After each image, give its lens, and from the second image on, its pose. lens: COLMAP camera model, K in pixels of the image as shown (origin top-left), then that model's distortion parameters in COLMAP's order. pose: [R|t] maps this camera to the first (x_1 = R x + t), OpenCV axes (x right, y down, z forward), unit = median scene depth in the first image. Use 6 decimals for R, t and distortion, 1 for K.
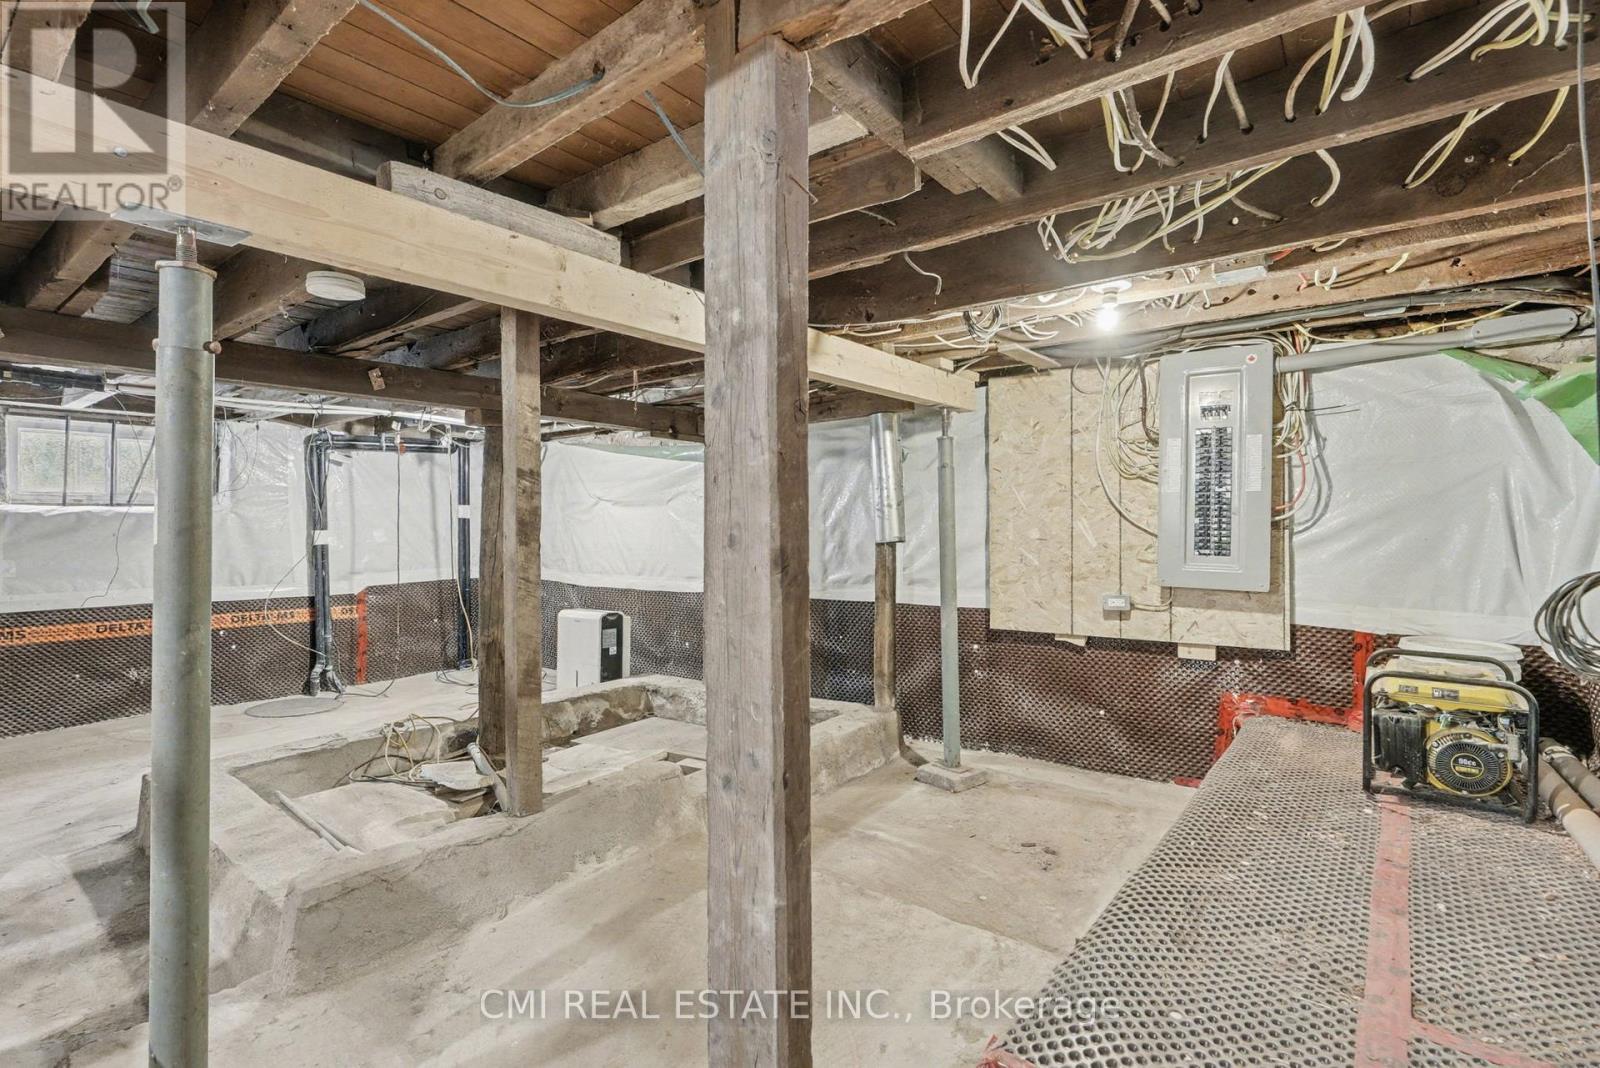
lens RADIAL K [[742.7, 0, 813.3], [0, 742.7, 540.3], [0, 0, 1]] dist [-0.005128, -0.000556]
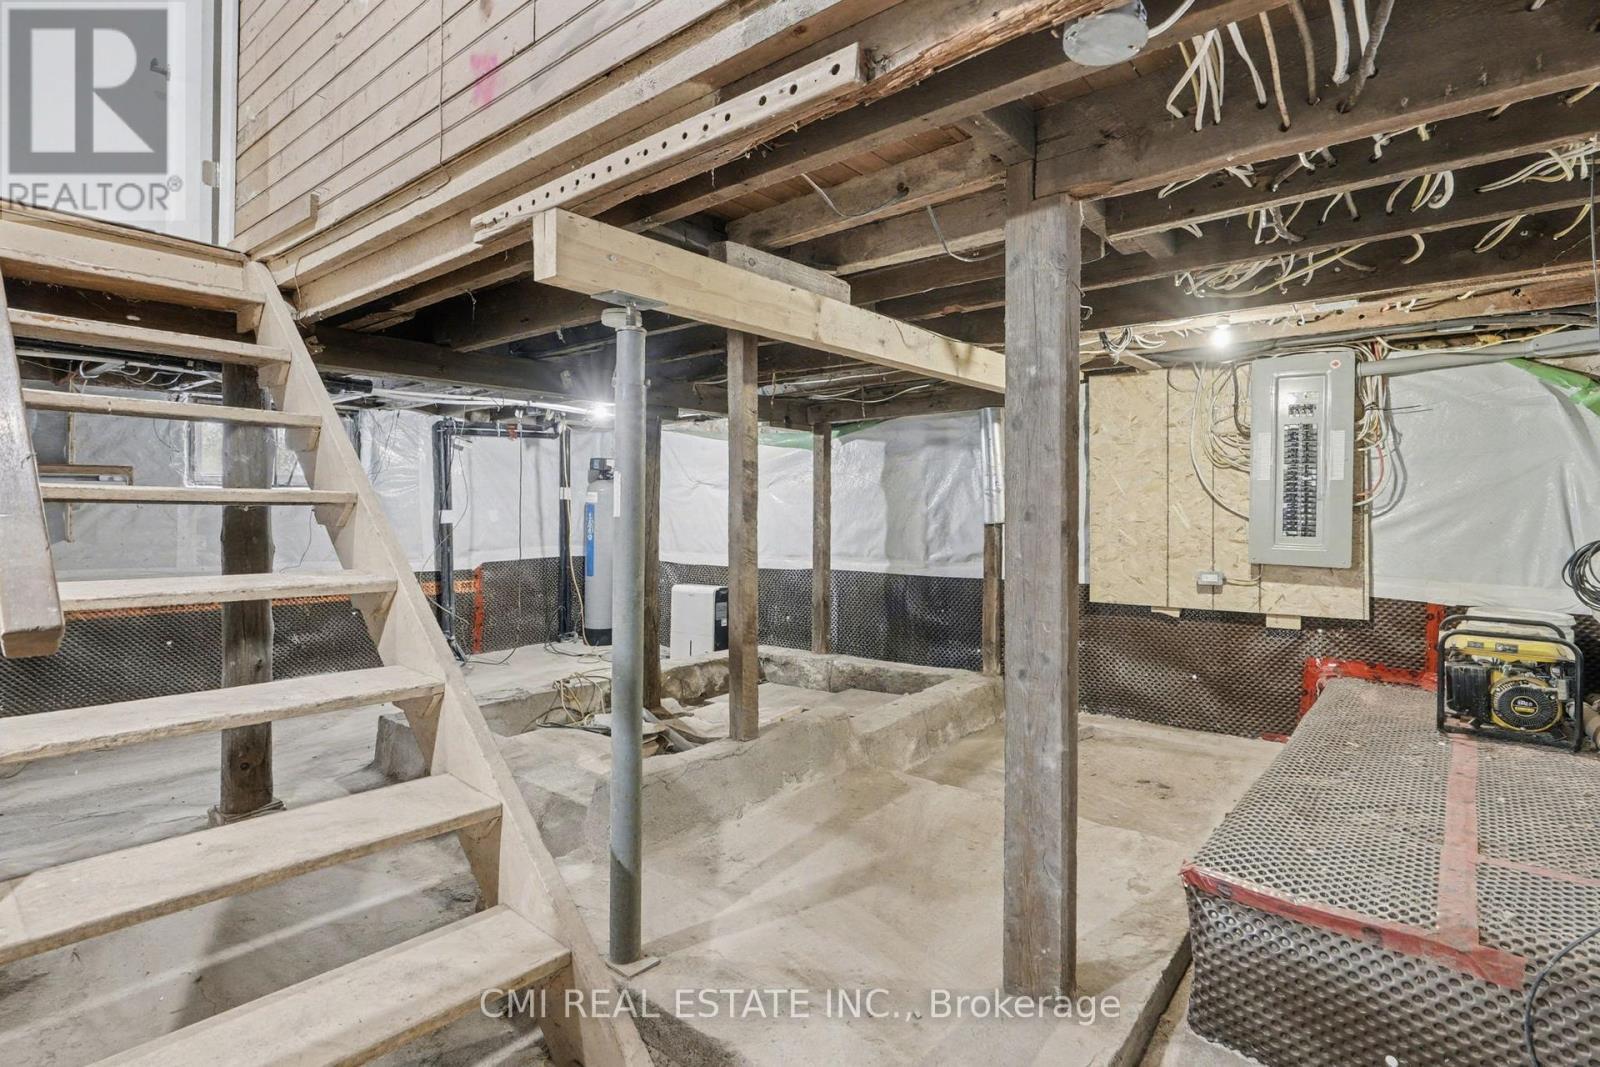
lens RADIAL K [[799.7, 0, 797.3], [0, 799.7, 520.8], [0, 0, 1]] dist [-0.005733, 0.000198]
pose [[0.999615, 0.006223, -0.027027, -0.204054], [-0.006364, 0.999967, -0.005133, 0.008056], [0.026995, 0.005304, 0.999622, -0.250902]]
